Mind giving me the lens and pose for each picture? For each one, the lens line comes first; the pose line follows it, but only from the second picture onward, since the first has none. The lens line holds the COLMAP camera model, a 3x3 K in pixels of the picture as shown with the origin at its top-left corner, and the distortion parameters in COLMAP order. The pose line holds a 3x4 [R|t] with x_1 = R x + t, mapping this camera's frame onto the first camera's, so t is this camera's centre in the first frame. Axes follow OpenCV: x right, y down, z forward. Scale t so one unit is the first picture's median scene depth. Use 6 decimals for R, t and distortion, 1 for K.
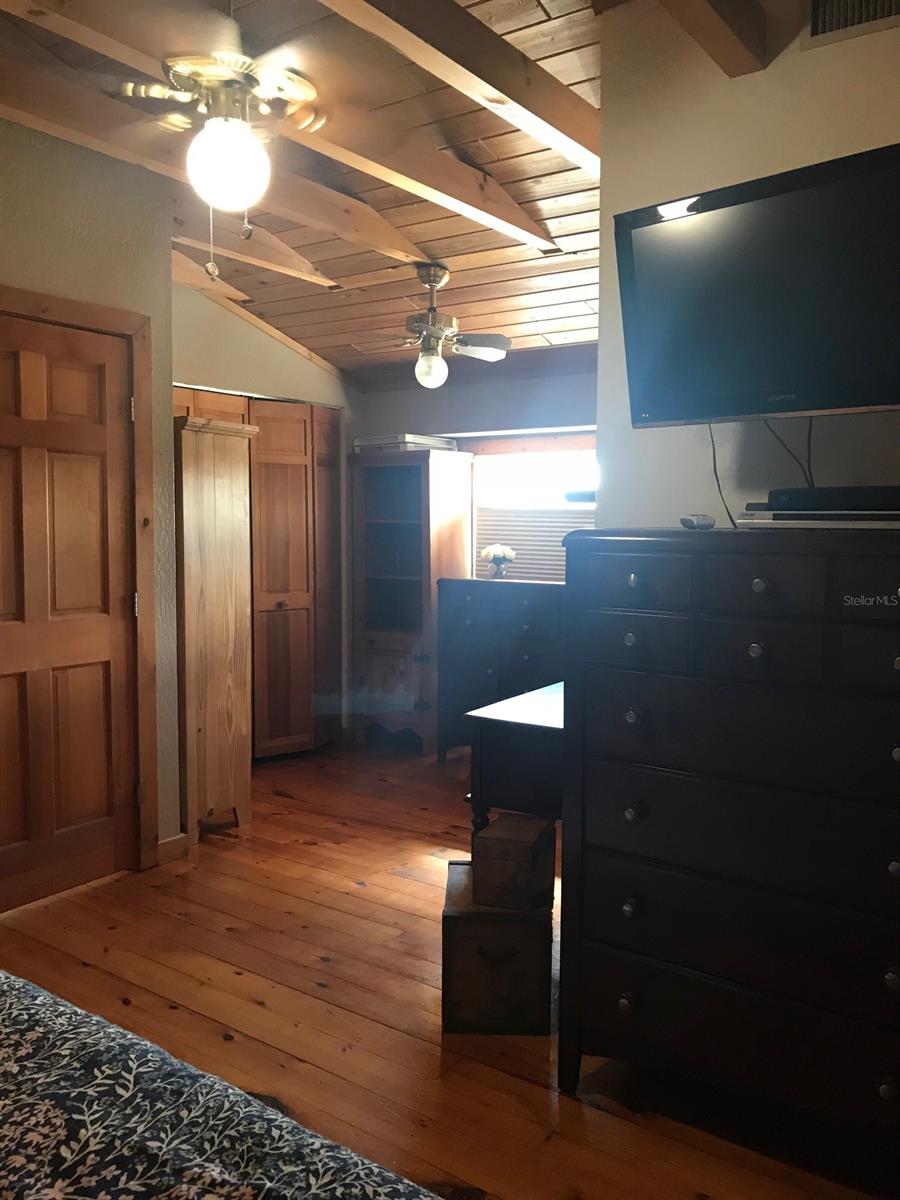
lens RADIAL K [[986.7, 0, 457.3], [0, 986.7, 599.3], [0, 0, 1]] dist [-0.039152, 0.044166]
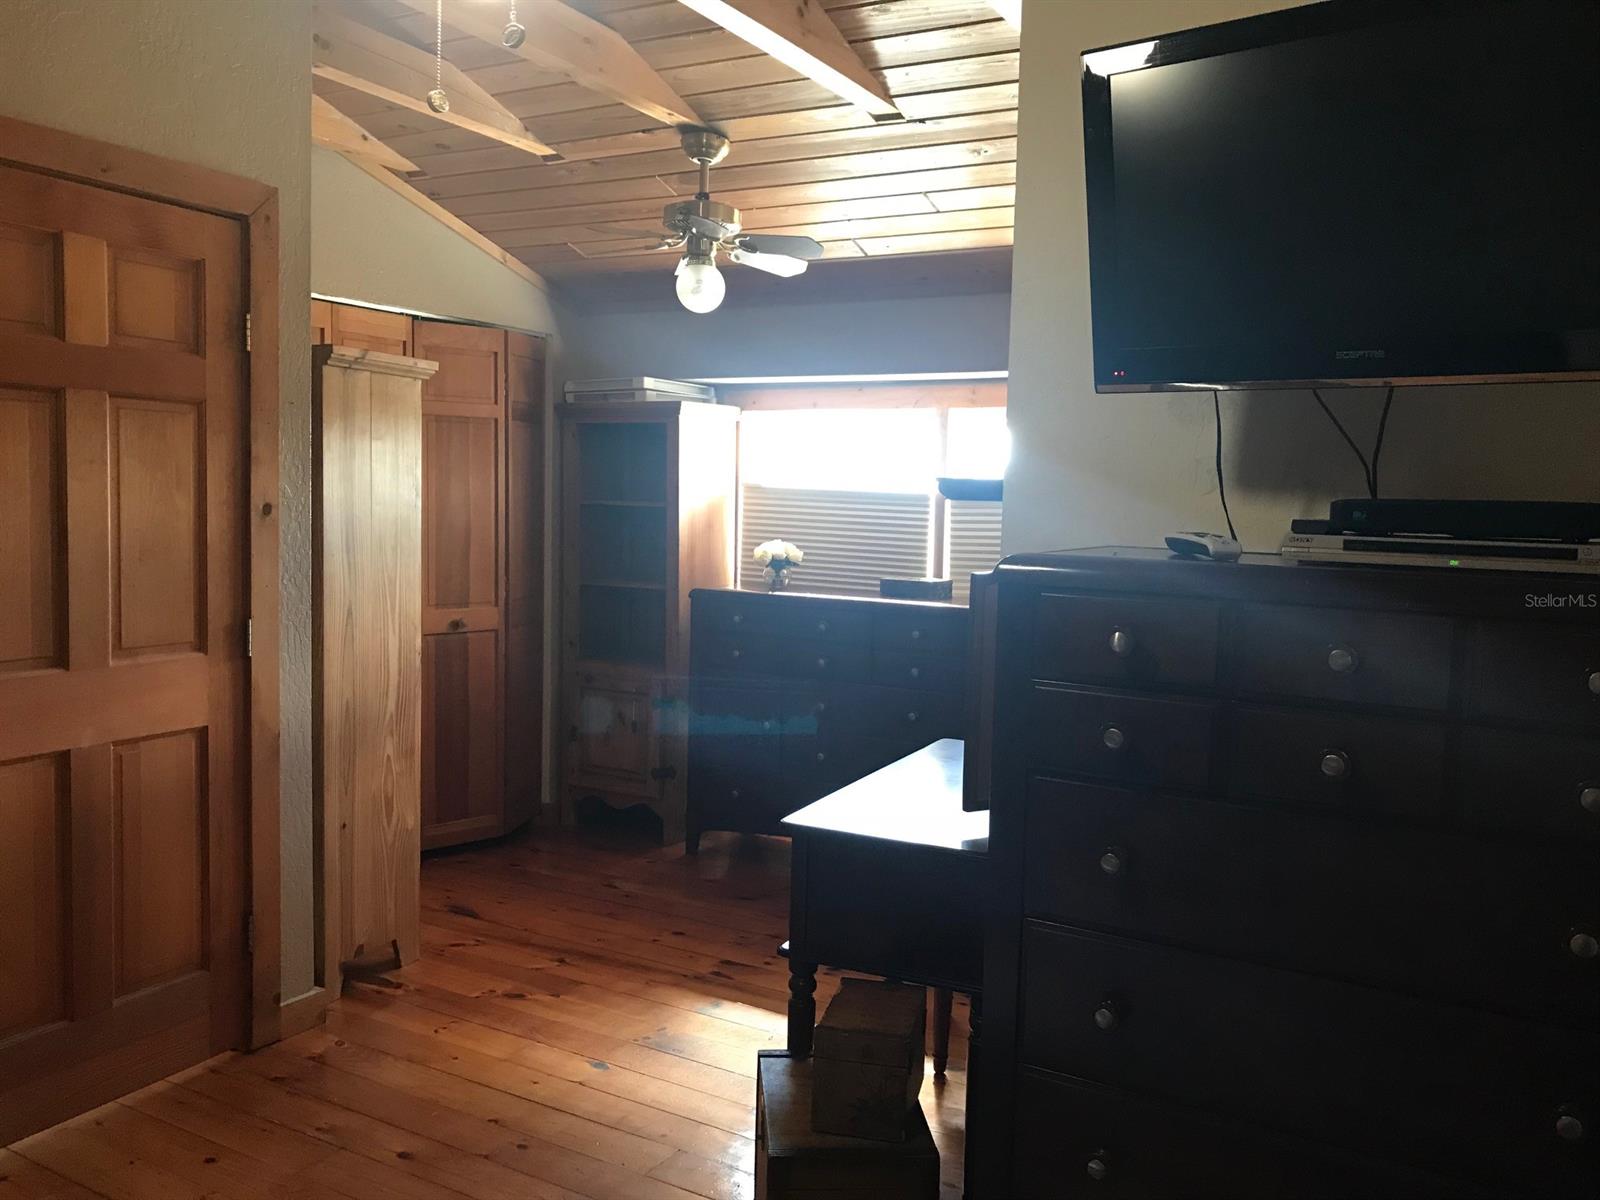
lens RADIAL K [[1315.6, 0, 791.7], [0, 1315.6, 596.1], [0, 0, 1]] dist [-0.039152, 0.044166]
pose [[0.994603, 0.011532, 0.103110, -0.060264], [-0.011838, 0.999927, 0.002360, -0.025949], [-0.103075, -0.003568, 0.994667, 0.109938]]
